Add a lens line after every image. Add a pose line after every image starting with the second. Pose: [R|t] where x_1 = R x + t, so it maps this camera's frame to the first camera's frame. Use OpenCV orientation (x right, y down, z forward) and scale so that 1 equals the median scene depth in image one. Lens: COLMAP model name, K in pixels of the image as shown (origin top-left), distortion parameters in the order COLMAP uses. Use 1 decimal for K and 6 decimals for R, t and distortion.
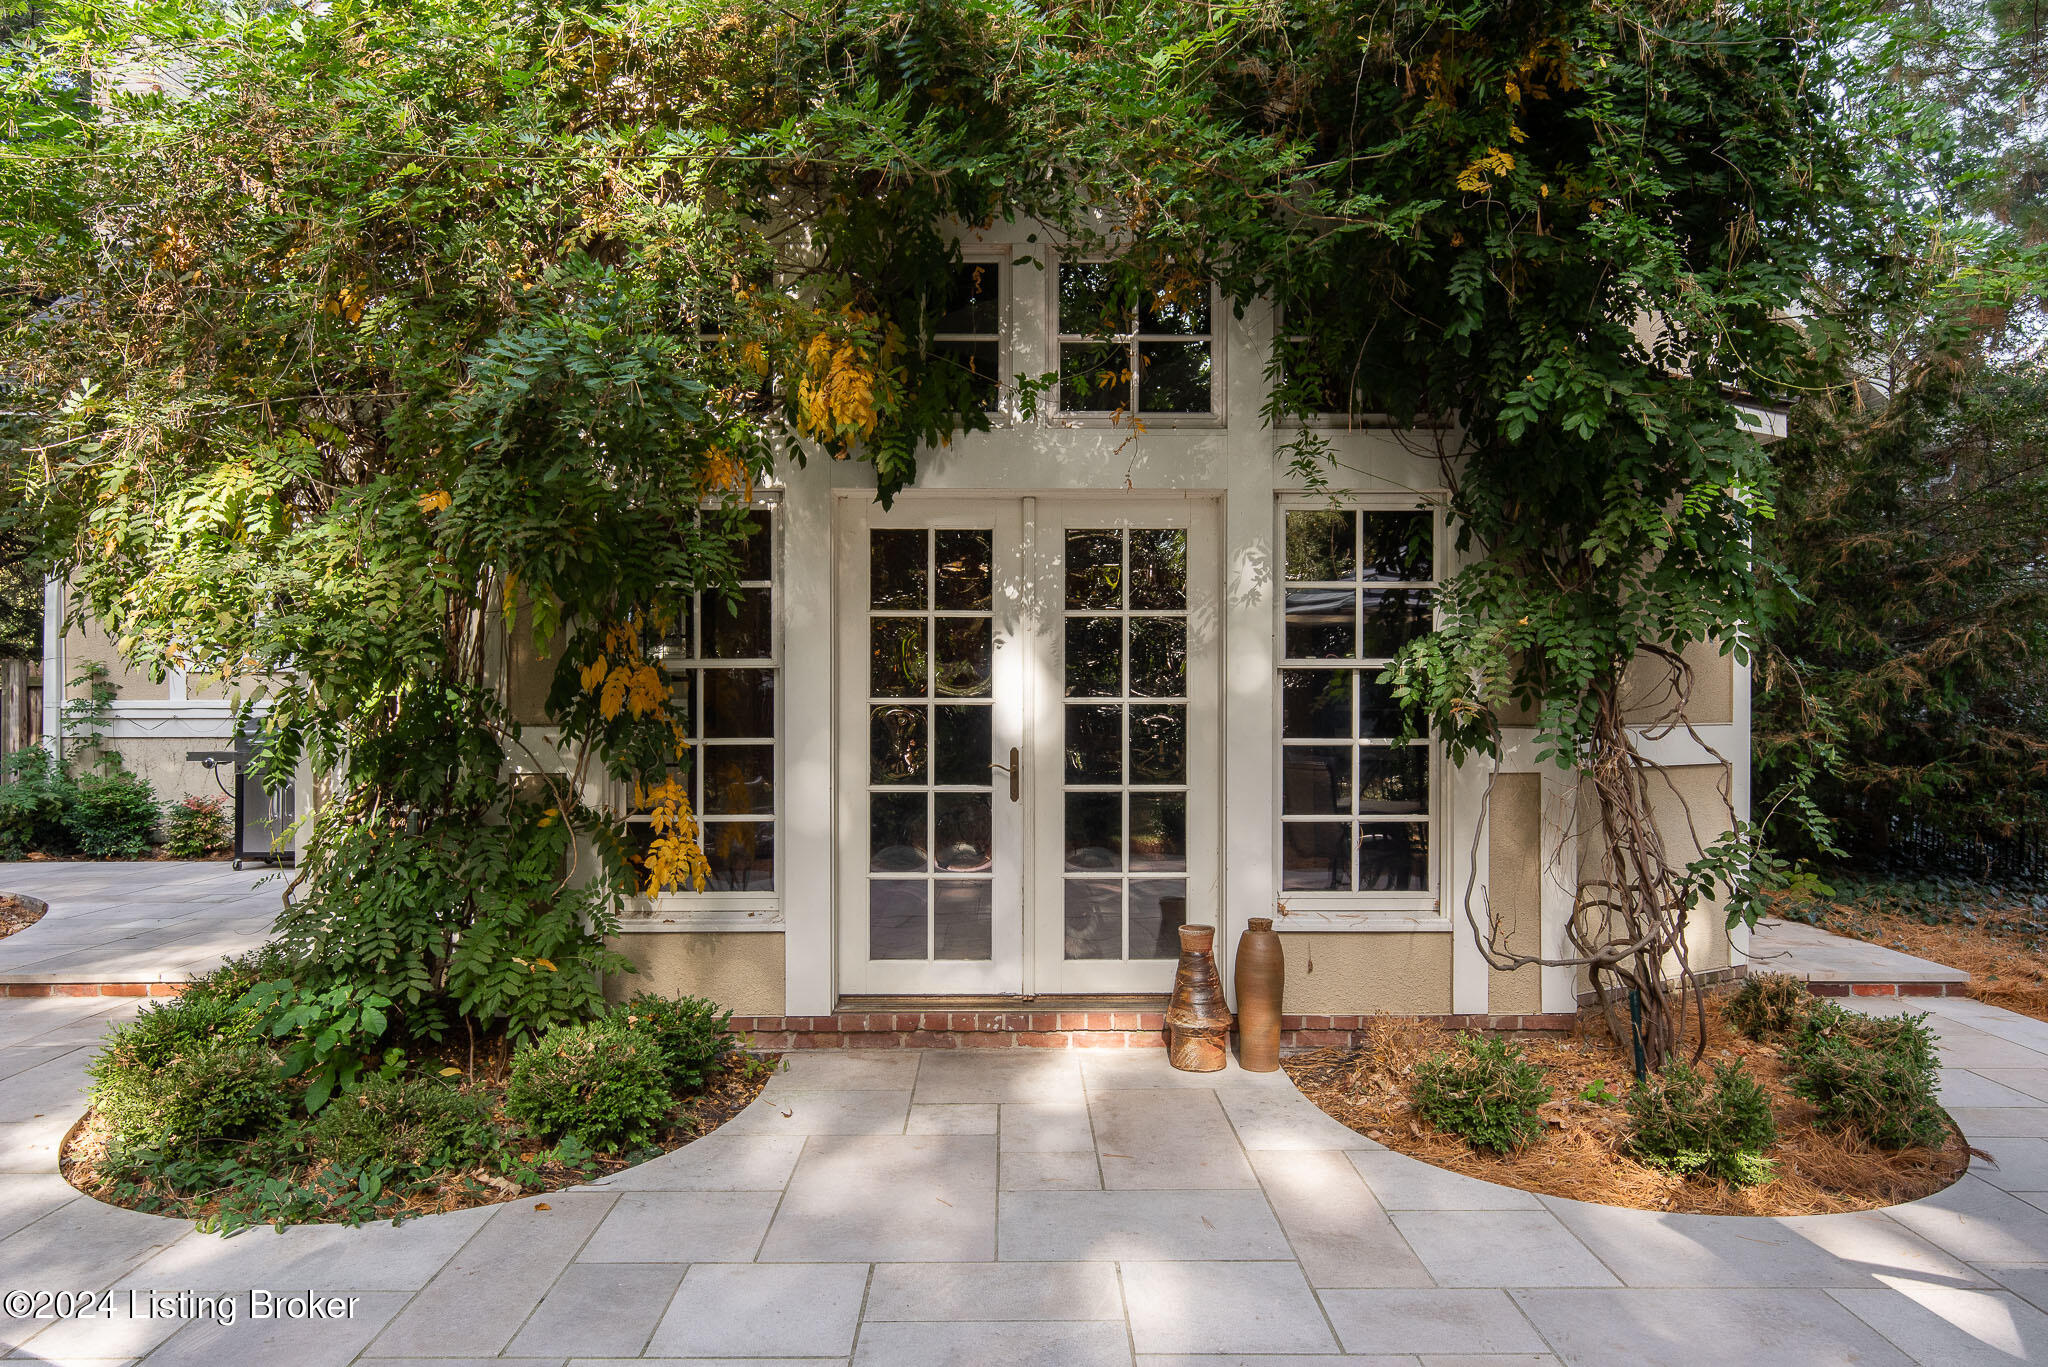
lens RADIAL K [[1301.7, 0, 1020.5], [0, 1301.7, 695.2], [0, 0, 1]] dist [-0.010486, 0.002613]
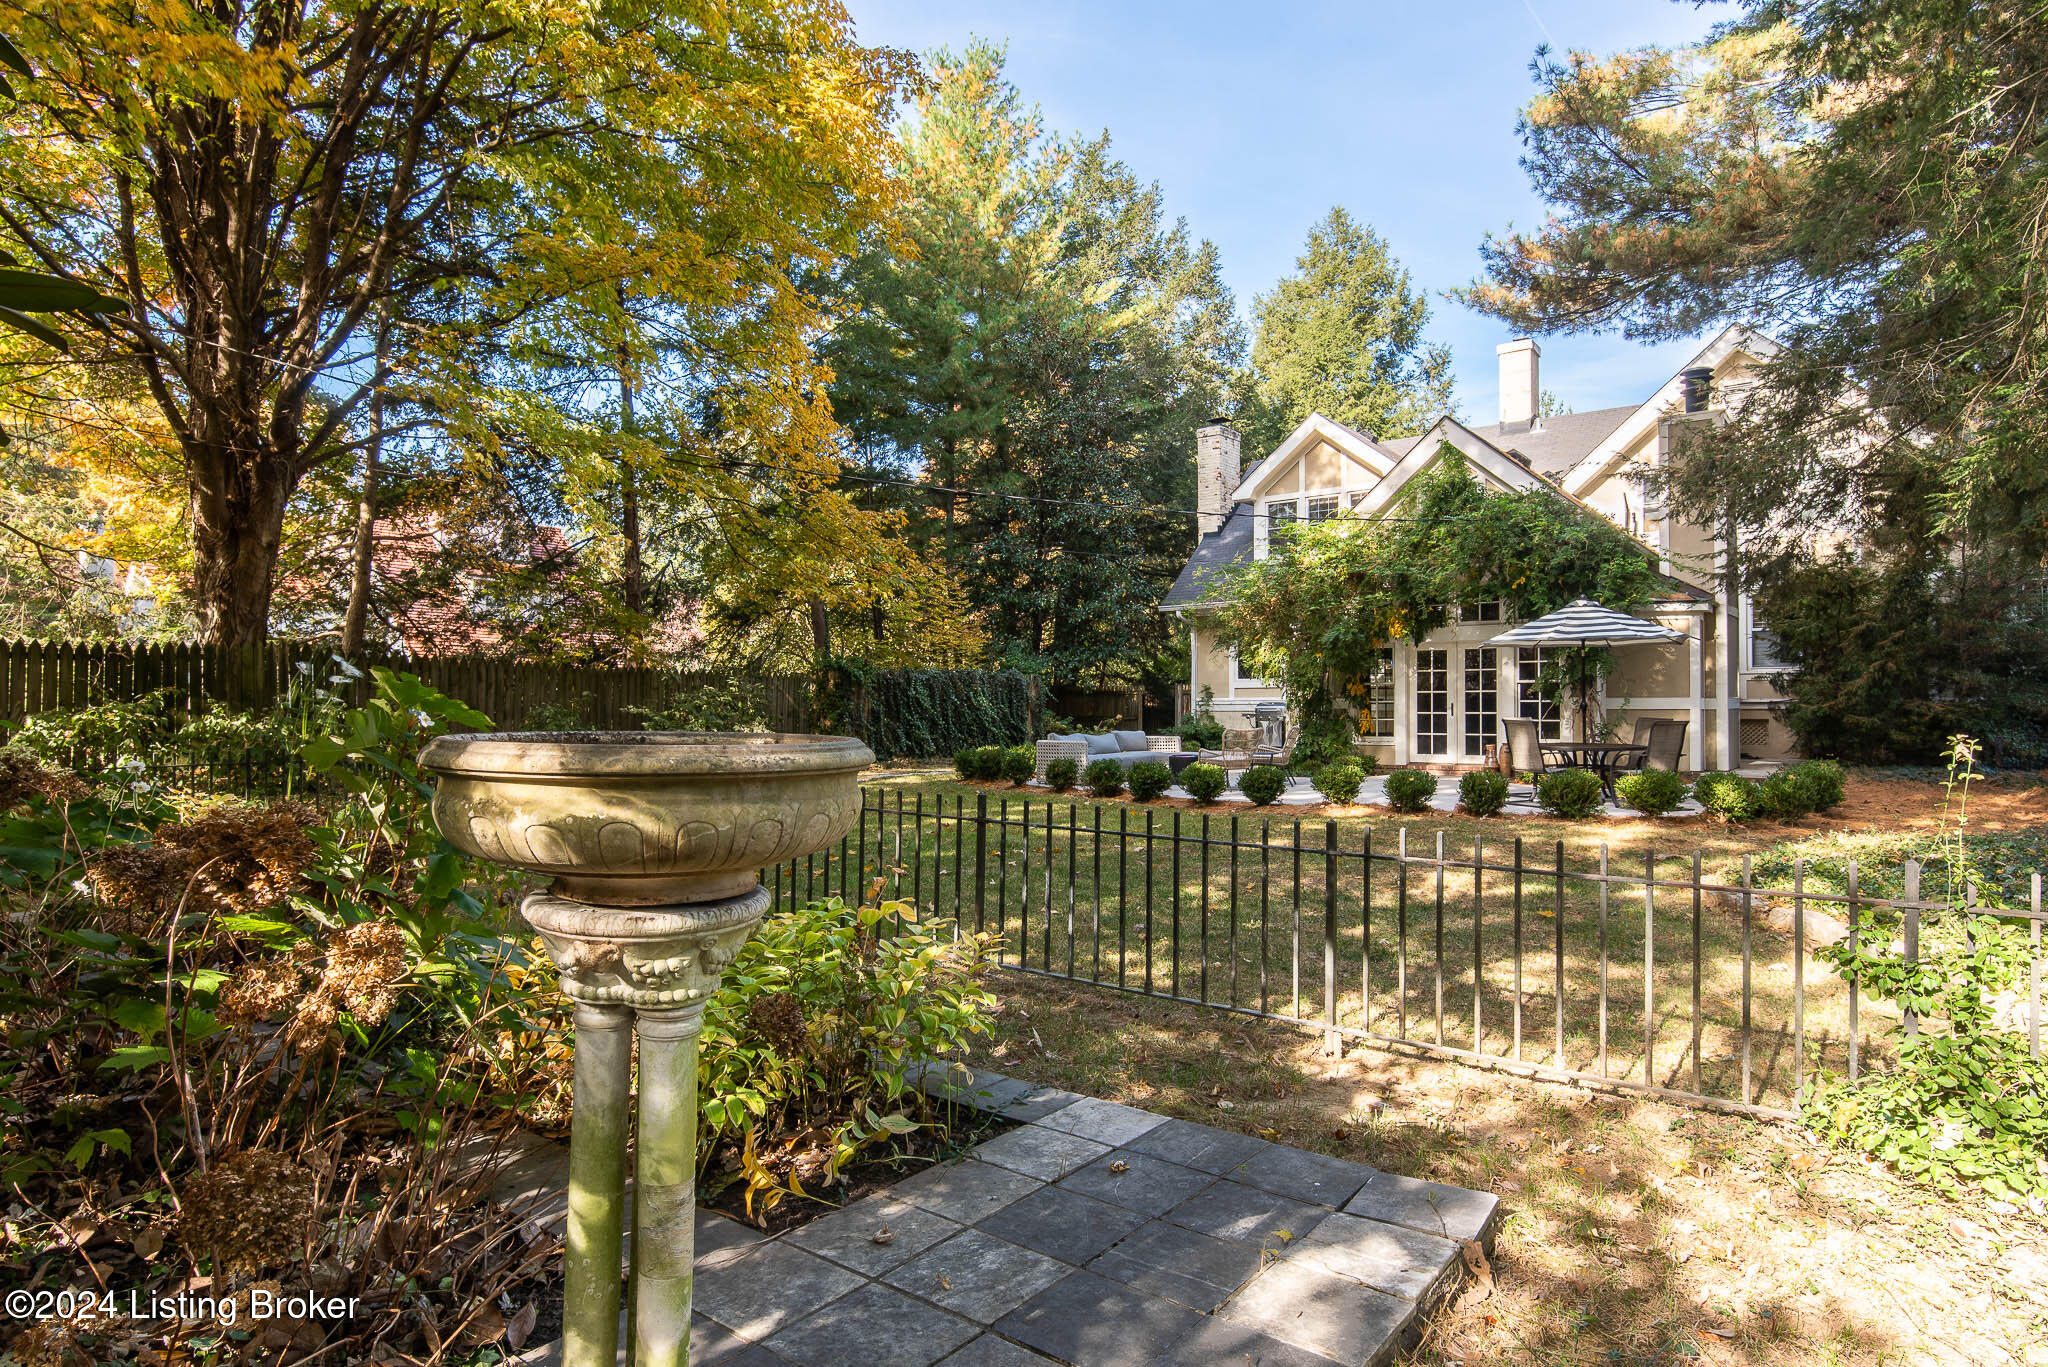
lens RADIAL K [[1137.2, 0, 1021.1], [0, 1137.2, 692.5], [0, 0, 1]] dist [0.000339, -0.002014]
pose [[0.781840, -0.009816, -0.623401, 1.187247], [0.002021, 0.999911, -0.013209, 0.052078], [0.623475, 0.009067, 0.781790, -2.697451]]
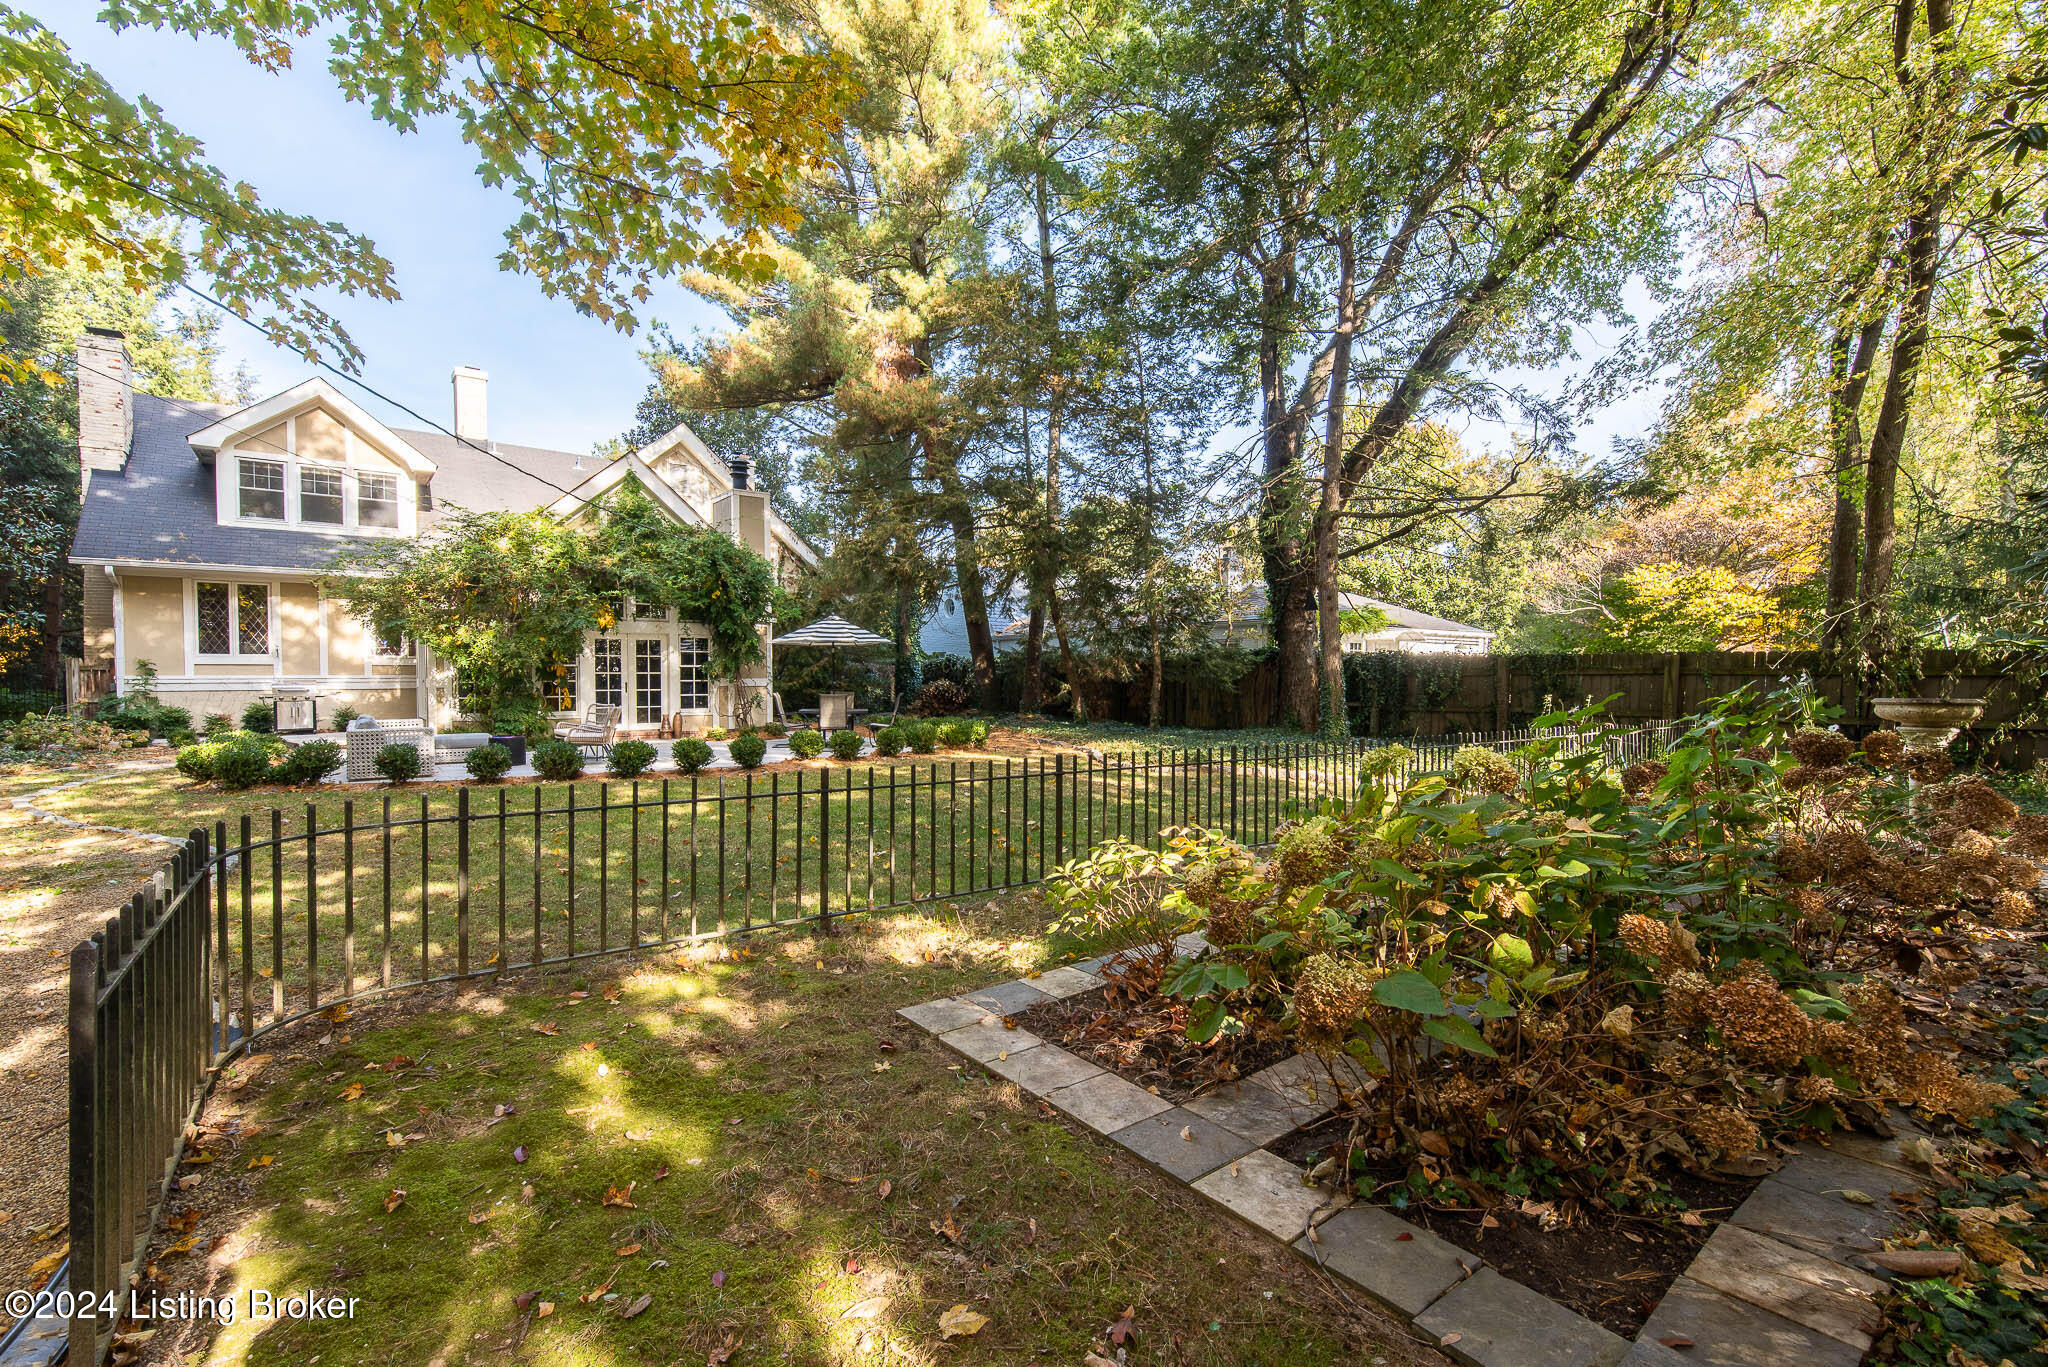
lens RADIAL K [[915.8, 0, 1034.1], [0, 915.8, 694.0], [0, 0, 1]] dist [0.001768, -0.001370]
pose [[0.794470, -0.012614, 0.607173, -0.934206], [0.003121, 0.999856, 0.016688, 0.032224], [-0.607296, -0.011363, 0.794394, -2.888819]]
